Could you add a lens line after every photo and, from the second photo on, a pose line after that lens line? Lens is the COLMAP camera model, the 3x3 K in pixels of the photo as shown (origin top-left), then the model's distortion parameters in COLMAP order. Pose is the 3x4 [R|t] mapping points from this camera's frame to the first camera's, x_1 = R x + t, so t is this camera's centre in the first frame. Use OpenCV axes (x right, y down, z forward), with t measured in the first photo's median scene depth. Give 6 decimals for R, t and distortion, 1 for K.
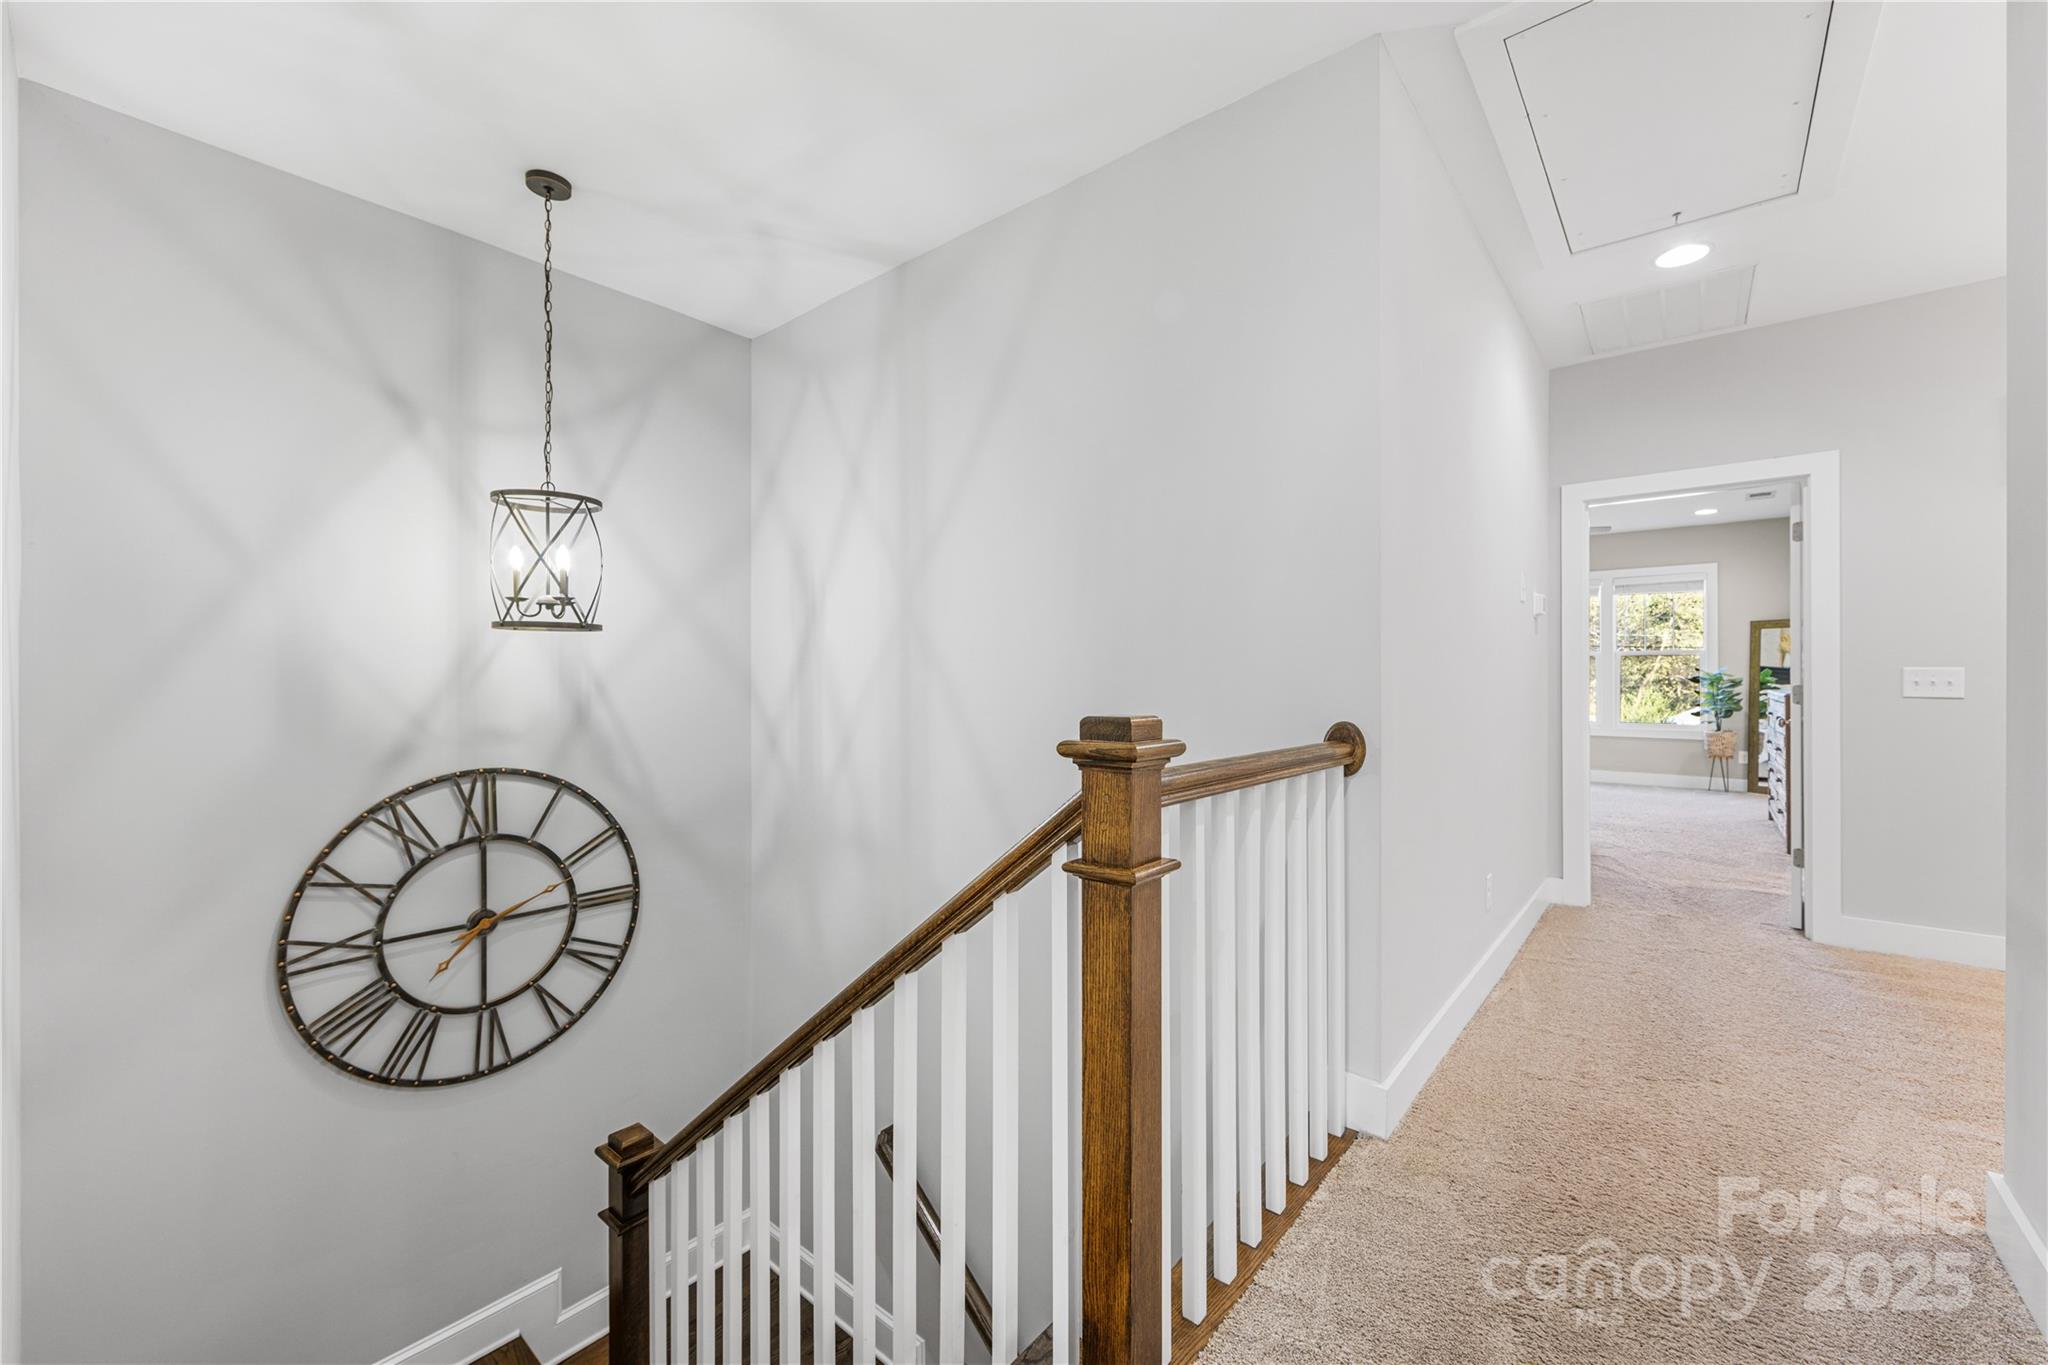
lens RADIAL K [[804.8, 0, 1026.6], [0, 804.8, 680.2], [0, 0, 1]] dist [-0.000170, -0.000056]
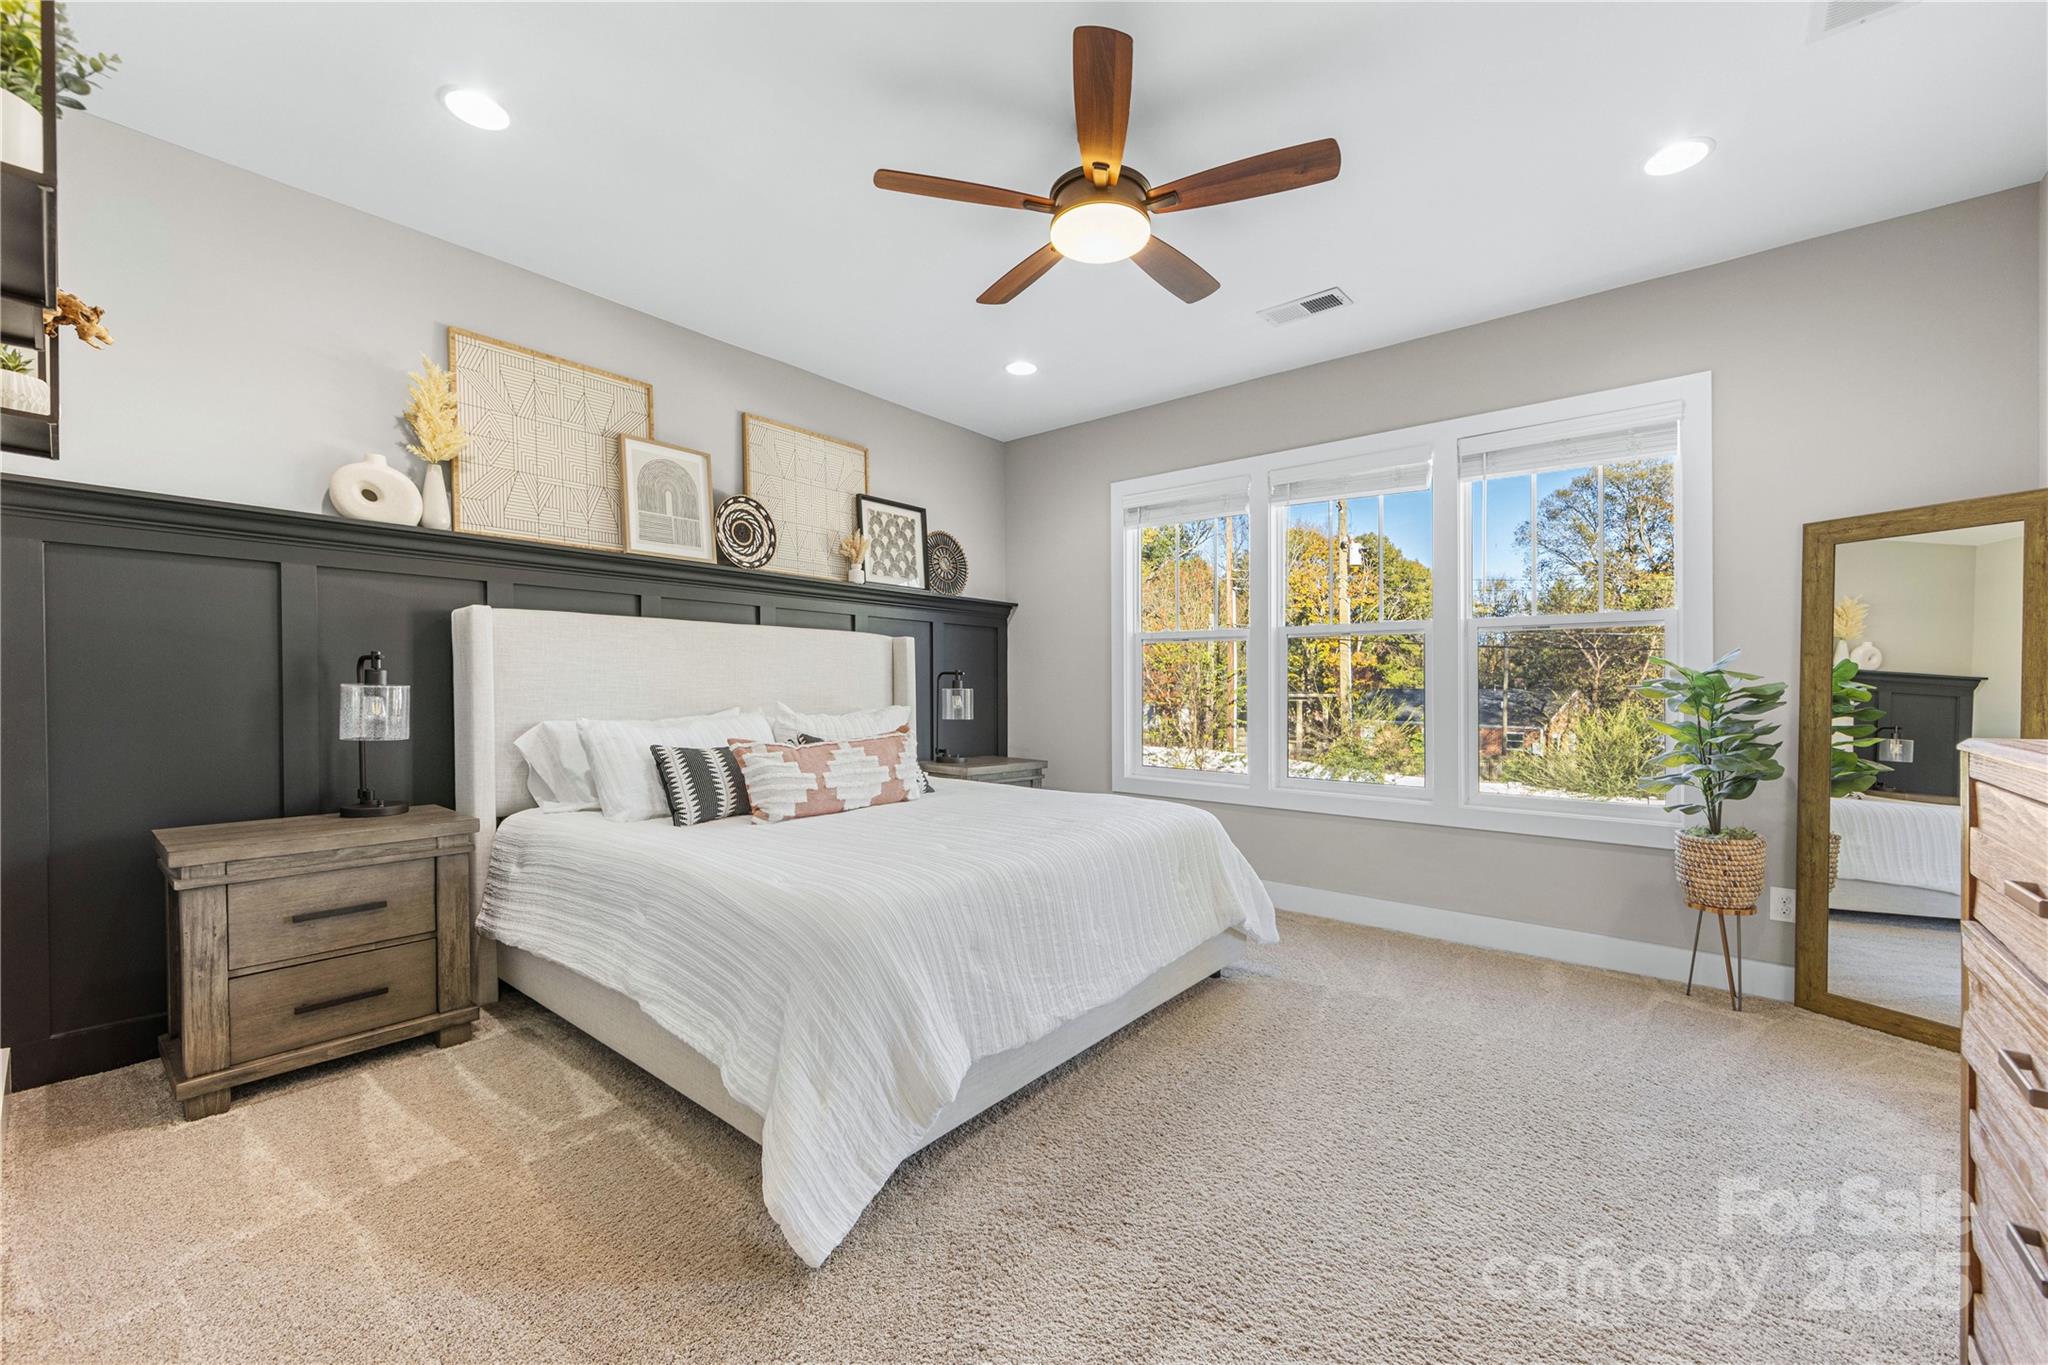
lens RADIAL K [[804.8, 0, 1023.3], [0, 804.8, 686.9], [0, 0, 1]] dist [-0.000170, -0.000056]
pose [[0.999984, -0.005305, -0.001925, 0.555159], [0.005313, 0.999976, 0.004439, -0.004886], [0.001902, -0.004449, 0.999988, 0.643595]]
